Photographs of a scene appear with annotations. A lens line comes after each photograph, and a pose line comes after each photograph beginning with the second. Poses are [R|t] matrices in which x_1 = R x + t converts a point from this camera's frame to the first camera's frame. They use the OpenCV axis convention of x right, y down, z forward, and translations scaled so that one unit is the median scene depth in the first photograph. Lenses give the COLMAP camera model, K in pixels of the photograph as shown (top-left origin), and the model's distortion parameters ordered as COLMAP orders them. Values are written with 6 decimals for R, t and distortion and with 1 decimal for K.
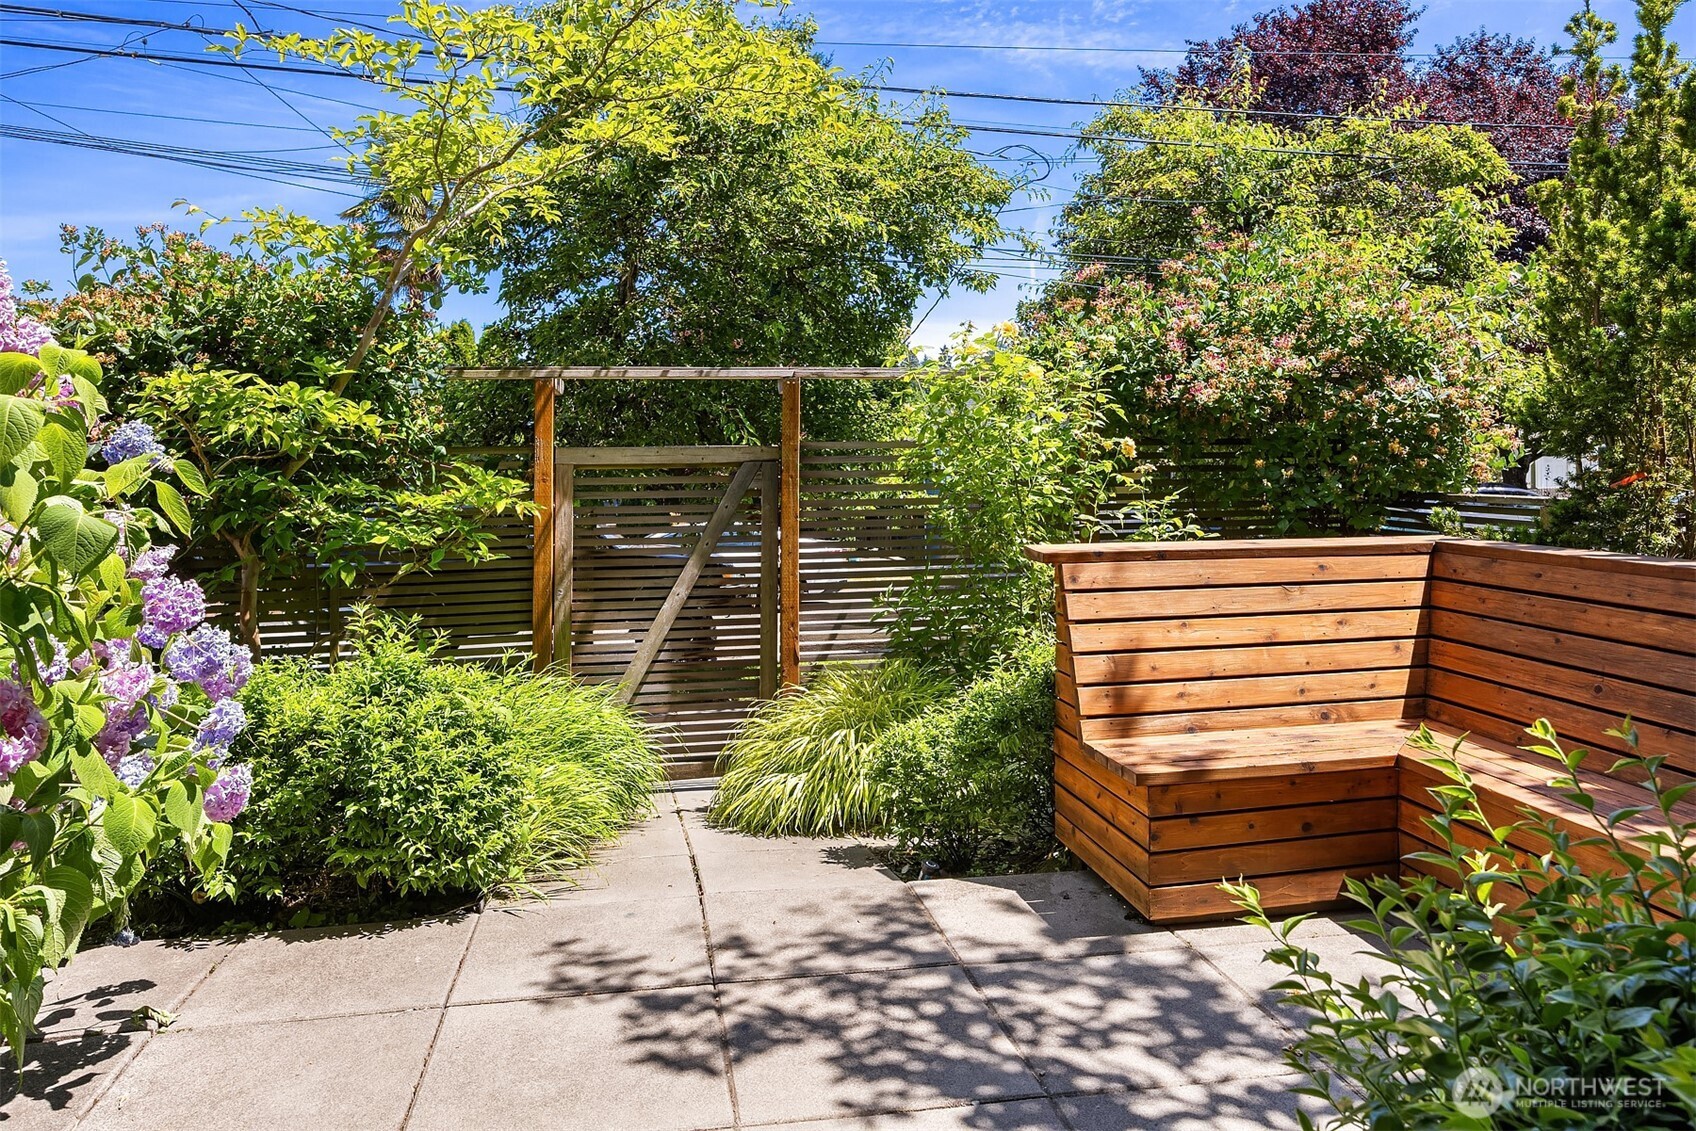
lens RADIAL K [[1106.3, 0, 850.0], [0, 1106.3, 417.3], [0, 0, 1]] dist [-0.041913, 0.037261]
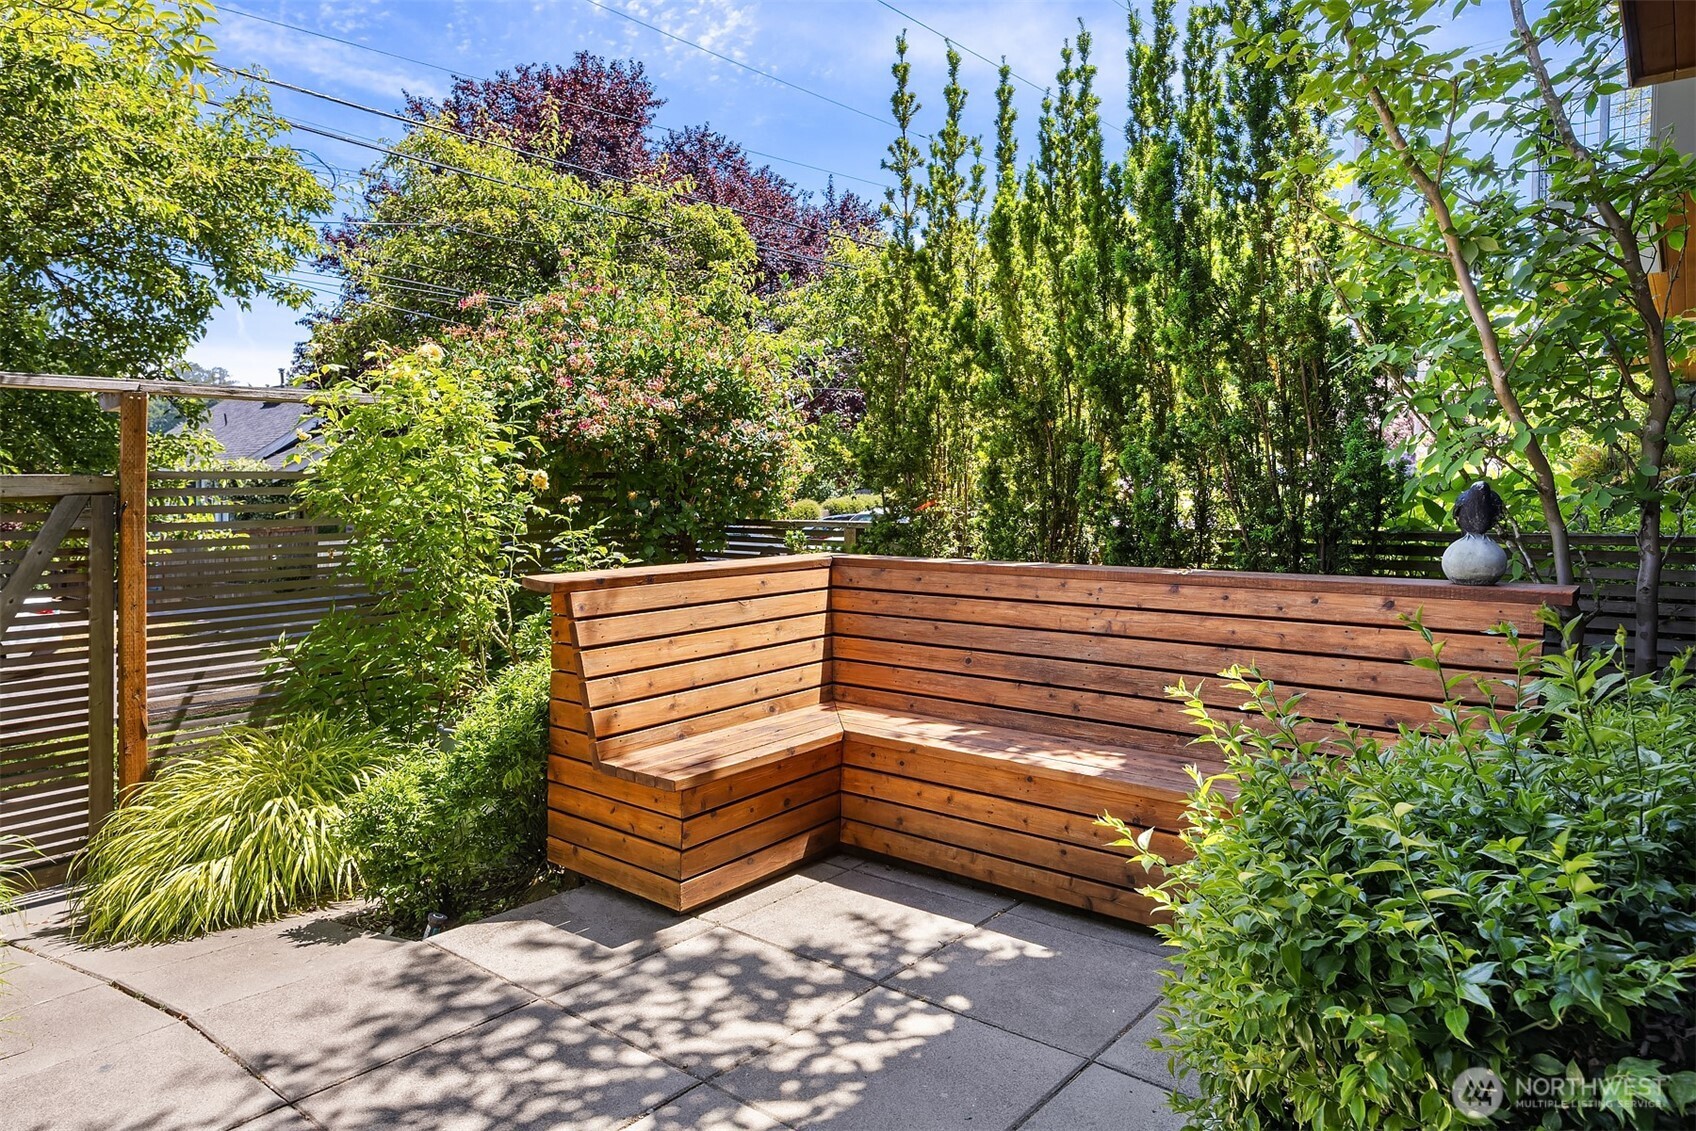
lens RADIAL K [[1049.1, 0, 855.7], [0, 1049.1, 528.5], [0, 0, 1]] dist [-0.004840, 0.000121]
pose [[0.773844, -0.024018, 0.632921, -0.181966], [-0.020930, 0.997765, 0.063453, 0.006472], [-0.633030, -0.062350, 0.771612, 0.082761]]
